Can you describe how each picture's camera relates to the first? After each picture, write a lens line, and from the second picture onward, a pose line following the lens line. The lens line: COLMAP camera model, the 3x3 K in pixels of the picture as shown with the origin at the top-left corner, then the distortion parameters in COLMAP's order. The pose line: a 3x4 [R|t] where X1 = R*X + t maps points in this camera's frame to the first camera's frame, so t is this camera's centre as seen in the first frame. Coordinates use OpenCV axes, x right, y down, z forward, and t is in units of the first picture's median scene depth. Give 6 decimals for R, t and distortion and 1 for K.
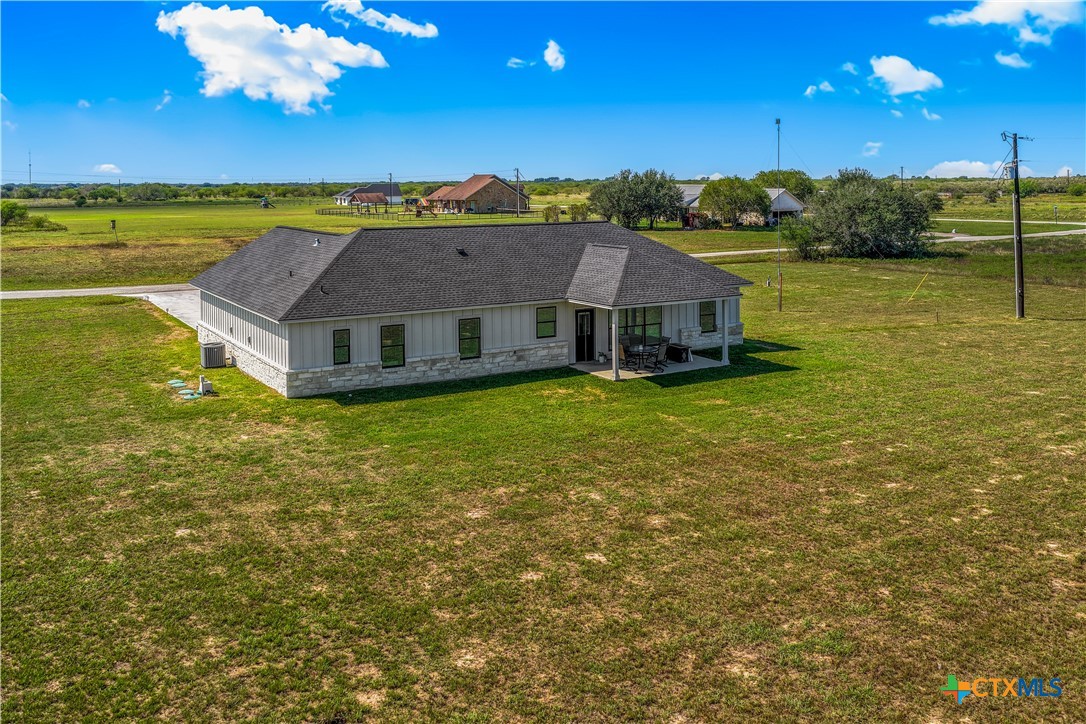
lens RADIAL K [[933.6, 0, 514.0], [0, 933.6, 359.6], [0, 0, 1]] dist [0.009430, -0.000980]
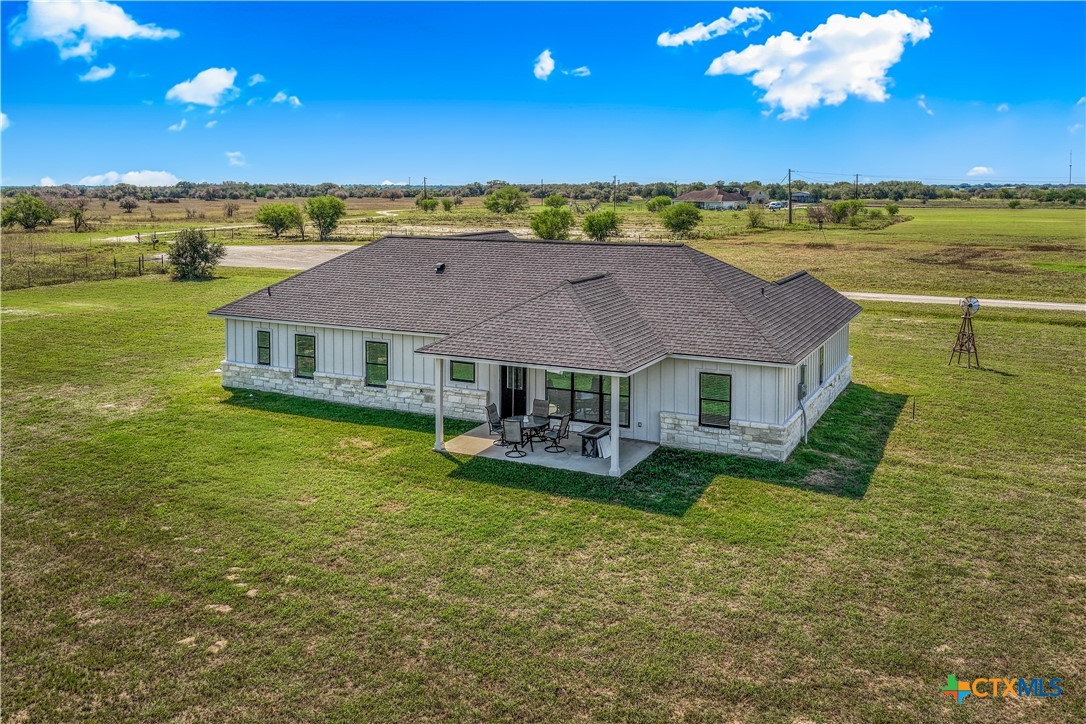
lens RADIAL K [[933.6, 0, 514.0], [0, 933.6, 359.6], [0, 0, 1]] dist [0.009430, -0.000980]
pose [[0.506348, 0.158660, -0.847608, 0.775941], [-0.155981, 0.983566, 0.090928, -0.128807], [0.848105, 0.086169, 0.522775, 0.653256]]
